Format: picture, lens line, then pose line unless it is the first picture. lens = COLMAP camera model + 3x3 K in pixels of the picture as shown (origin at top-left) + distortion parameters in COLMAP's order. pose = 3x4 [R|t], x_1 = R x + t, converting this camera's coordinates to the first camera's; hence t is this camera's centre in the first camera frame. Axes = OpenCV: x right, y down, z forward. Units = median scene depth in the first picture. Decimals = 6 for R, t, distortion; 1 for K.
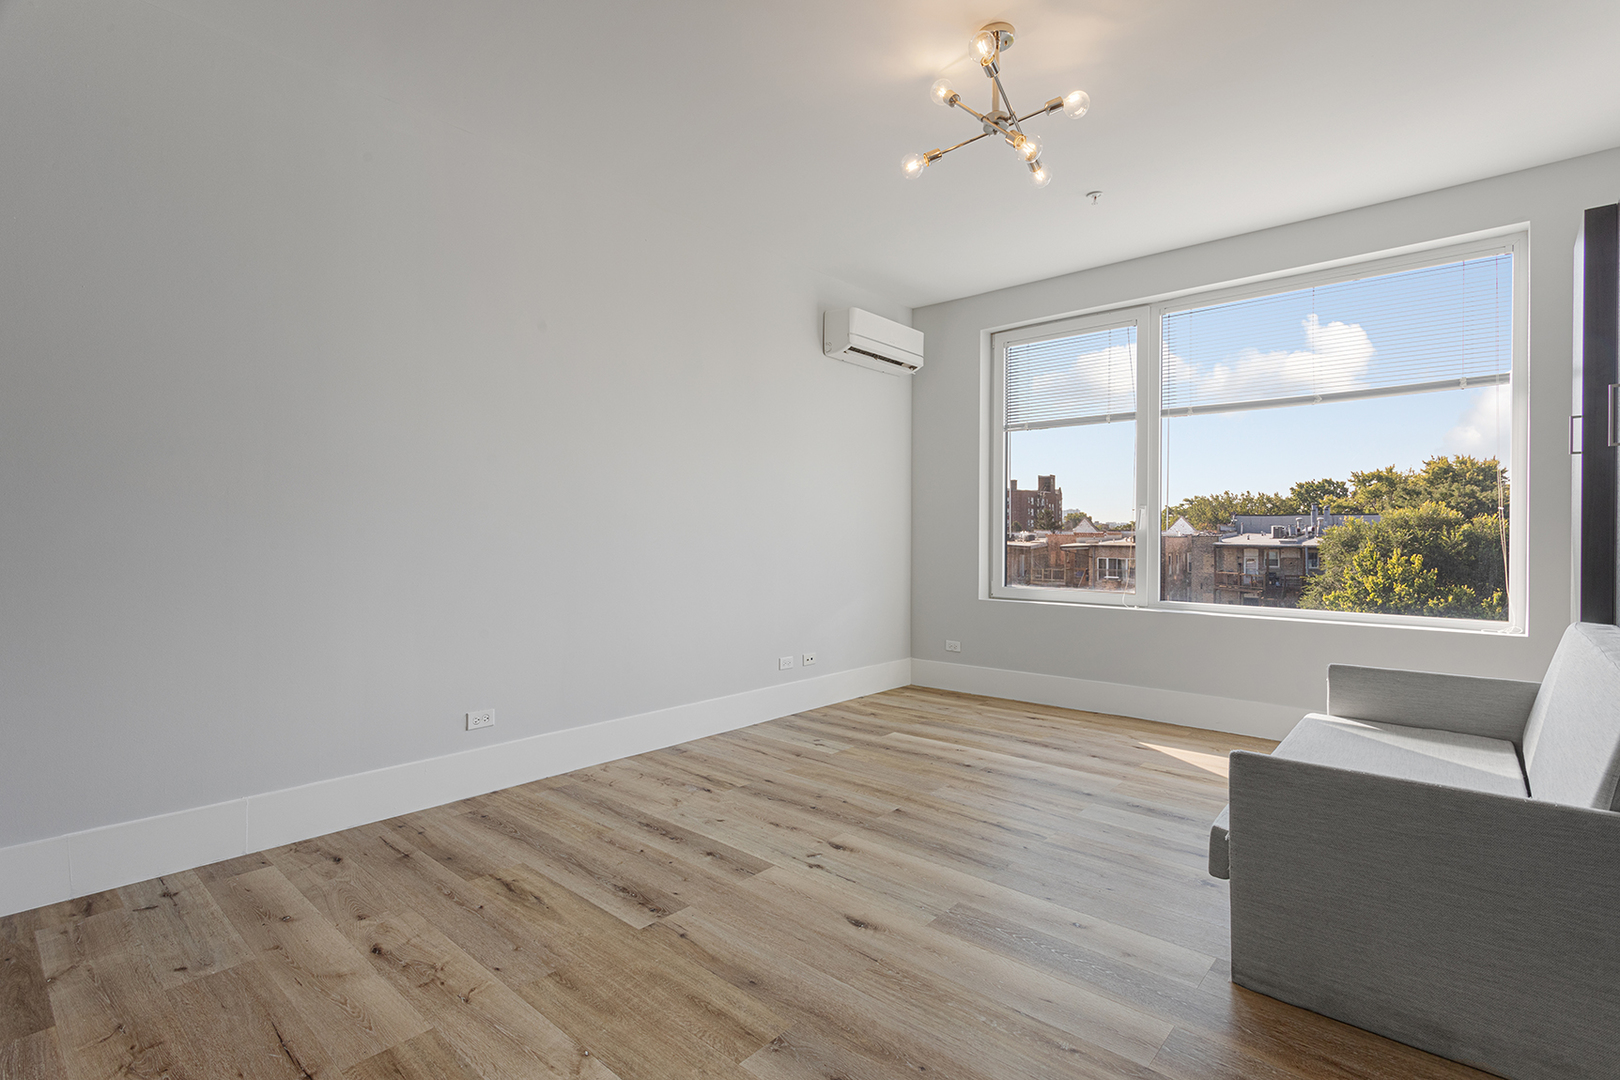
lens RADIAL K [[760.0, 0, 810.0], [0, 760.0, 540.0], [0, 0, 1]] dist [0.000310, 0.000083]
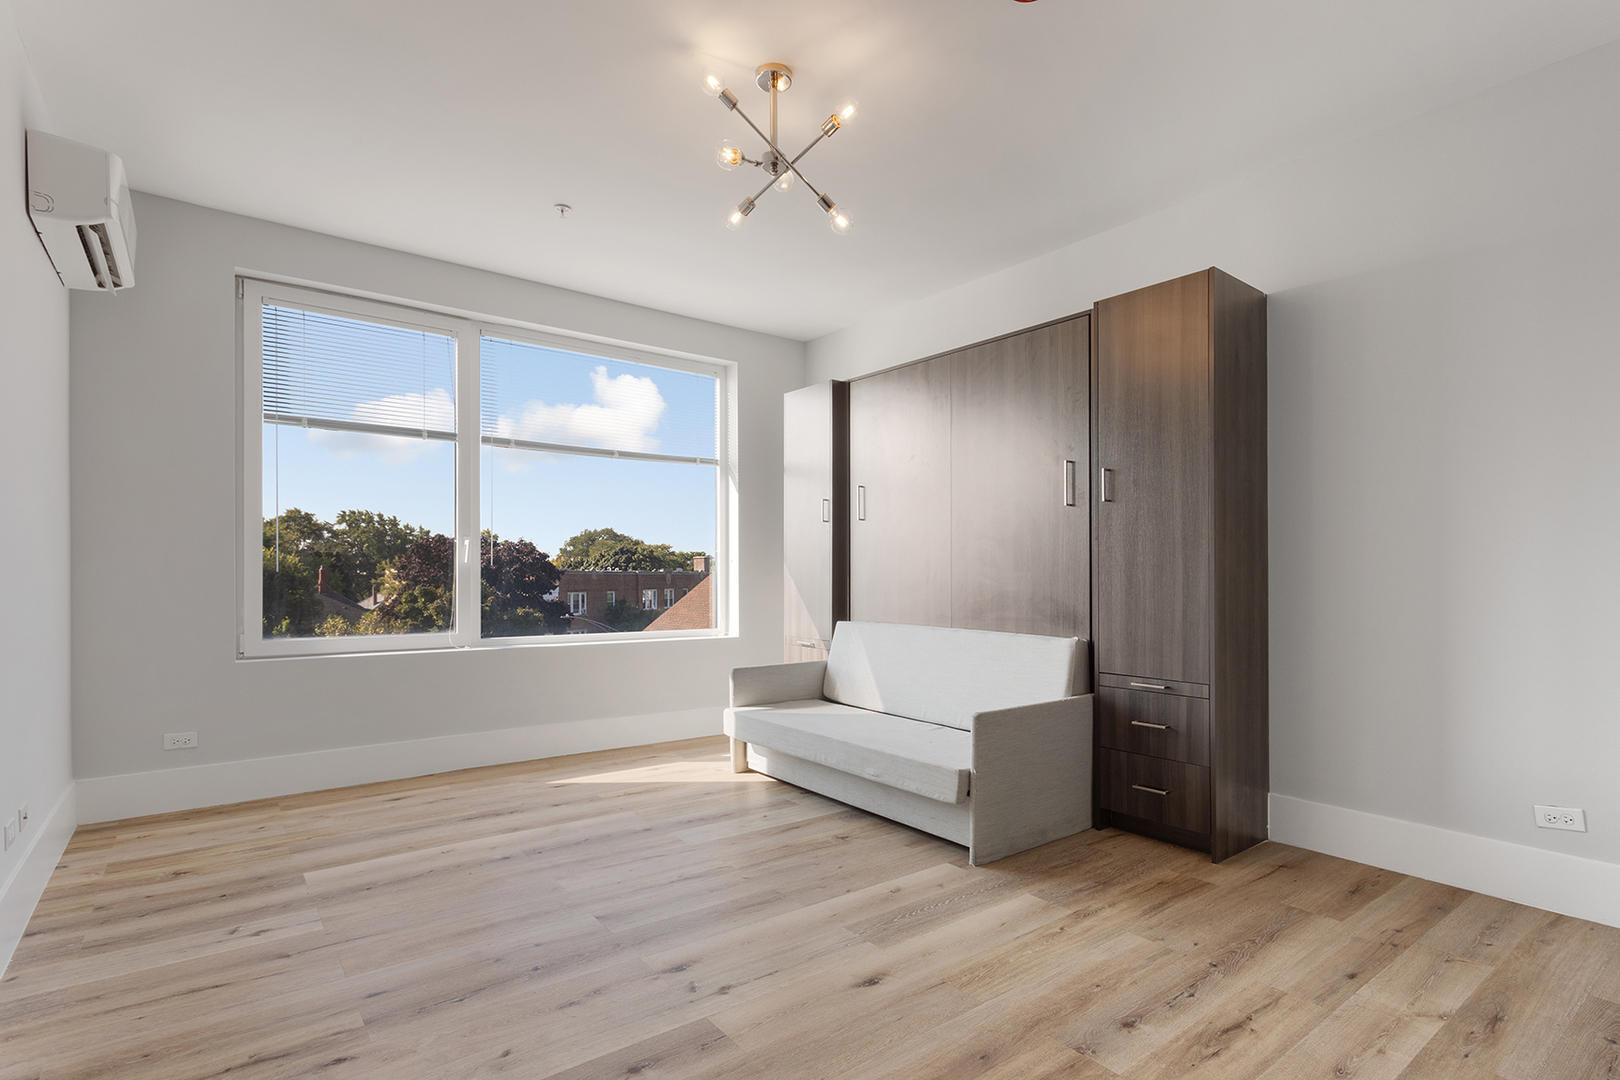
lens RADIAL K [[790.0, 0, 811.1], [0, 790.0, 573.1], [0, 0, 1]] dist [-0.000356, -0.000348]
pose [[0.197897, -0.004086, 0.980214, -0.530972], [0.002499, 0.999990, 0.003664, -0.004653], [-0.980220, 0.001725, 0.197906, 0.510913]]
